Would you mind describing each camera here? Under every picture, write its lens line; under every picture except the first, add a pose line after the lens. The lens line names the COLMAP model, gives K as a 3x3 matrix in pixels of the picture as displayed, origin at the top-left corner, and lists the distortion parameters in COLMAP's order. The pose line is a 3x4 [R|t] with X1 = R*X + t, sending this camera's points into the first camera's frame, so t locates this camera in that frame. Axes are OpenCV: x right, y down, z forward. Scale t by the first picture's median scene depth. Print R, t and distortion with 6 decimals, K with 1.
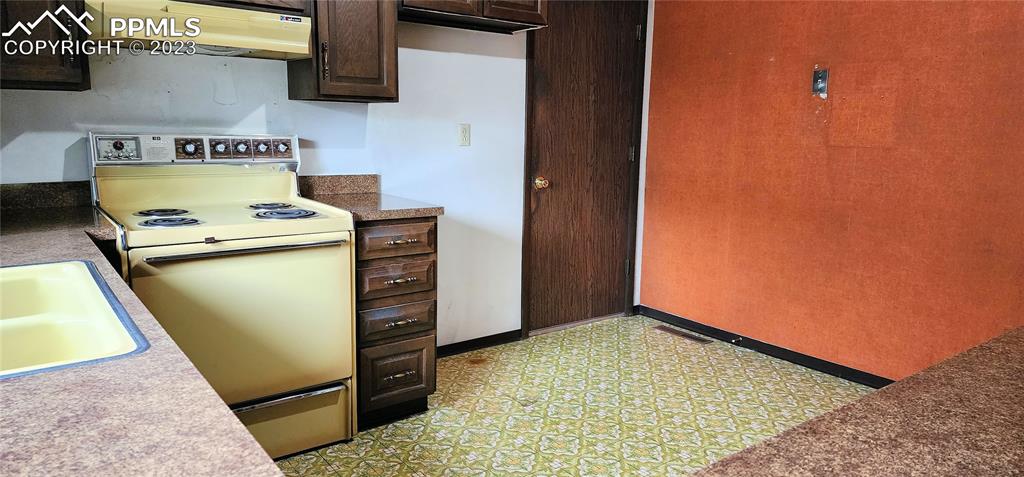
lens RADIAL K [[681.6, 0, 510.2], [0, 681.6, 231.5], [0, 0, 1]] dist [0.122978, -0.134319]
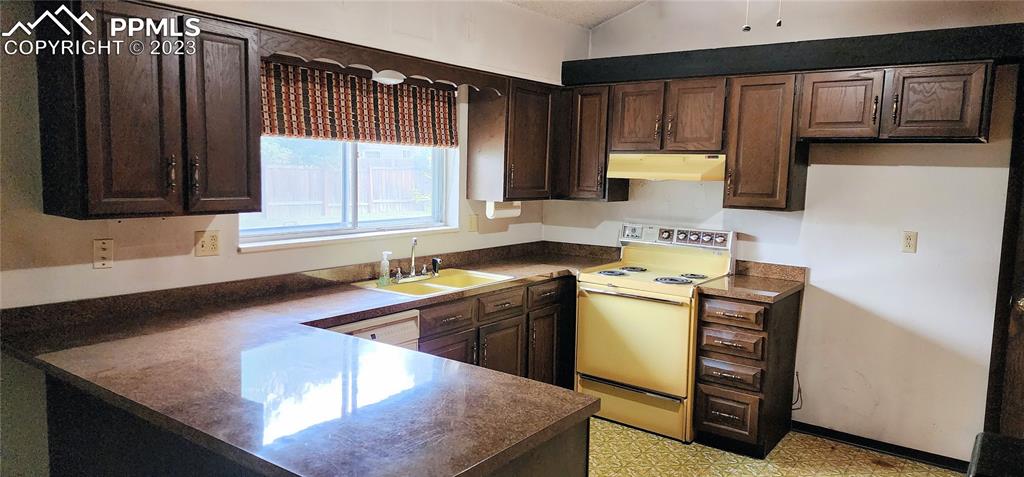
lens RADIAL K [[673.6, 0, 512.8], [0, 673.6, 238.3], [0, 0, 1]] dist [0.121820, -0.130629]
pose [[0.282004, 0.089077, -0.955269, 0.924096], [-0.170726, 0.984448, 0.041398, -0.108302], [0.944101, 0.151415, 0.292826, 0.163541]]
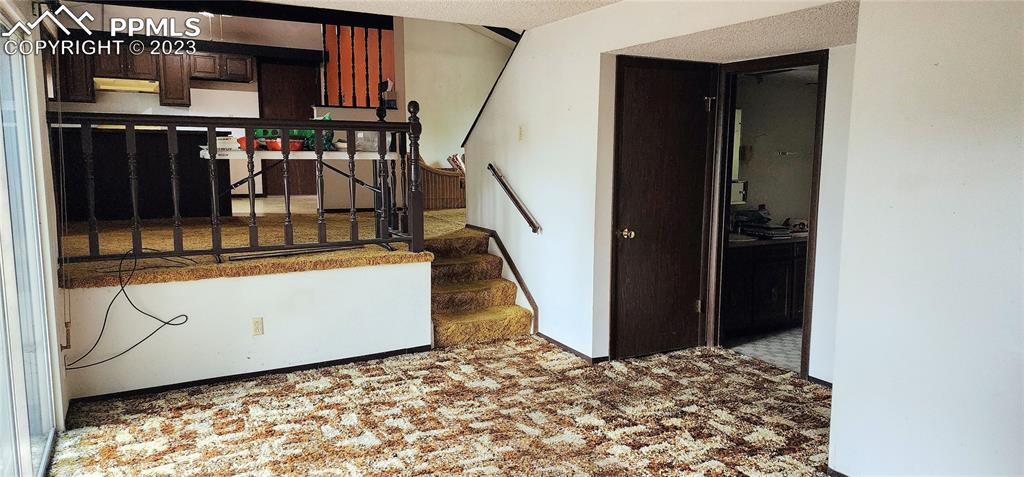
lens RADIAL K [[676.0, 0, 516.0], [0, 676.0, 237.5], [0, 0, 1]] dist [0.114801, -0.131541]
pose [[0.989310, 0.009342, -0.145528, 1.870369], [-0.013990, 0.999423, -0.030949, 0.520960], [0.145155, 0.032654, 0.988870, -2.007250]]
